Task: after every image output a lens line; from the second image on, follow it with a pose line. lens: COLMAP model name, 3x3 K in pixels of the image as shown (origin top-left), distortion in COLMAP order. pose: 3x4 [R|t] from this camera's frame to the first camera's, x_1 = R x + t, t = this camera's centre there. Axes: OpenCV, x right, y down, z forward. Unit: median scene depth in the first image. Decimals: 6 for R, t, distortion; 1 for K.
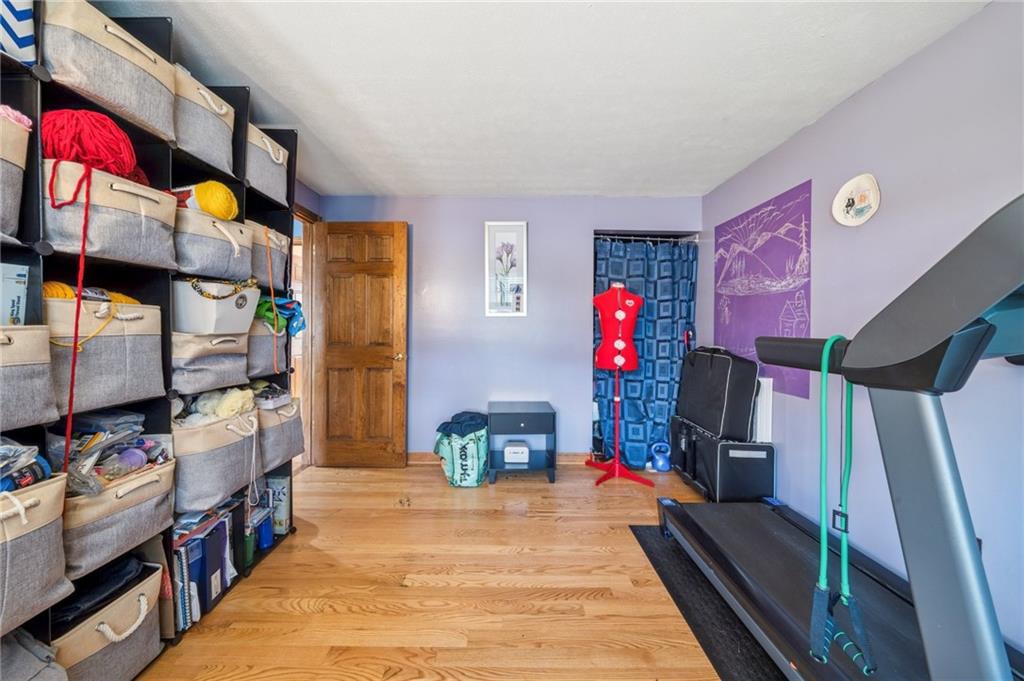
lens RADIAL K [[357.1, 0, 507.6], [0, 357.1, 335.4], [0, 0, 1]] dist [-0.010772, -0.000027]
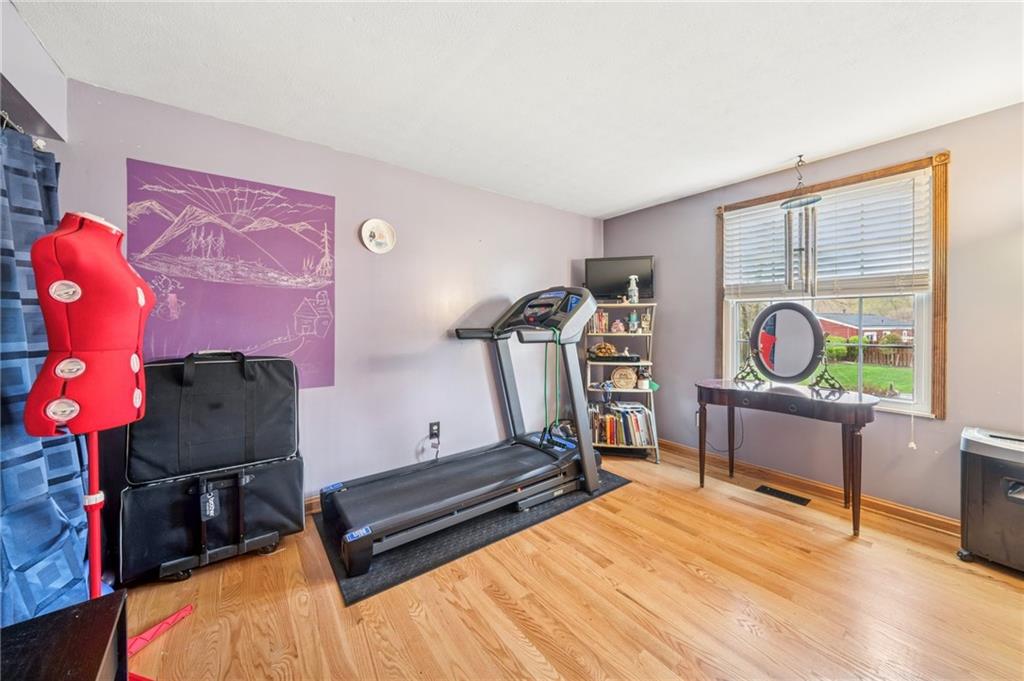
lens RADIAL K [[357.1, 0, 507.6], [0, 357.1, 335.4], [0, 0, 1]] dist [-0.010772, -0.000027]
pose [[-0.592794, -0.028306, 0.804856, -0.385046], [0.014442, 0.998848, 0.045765, -0.026526], [-0.805225, 0.038753, -0.591702, 1.101556]]
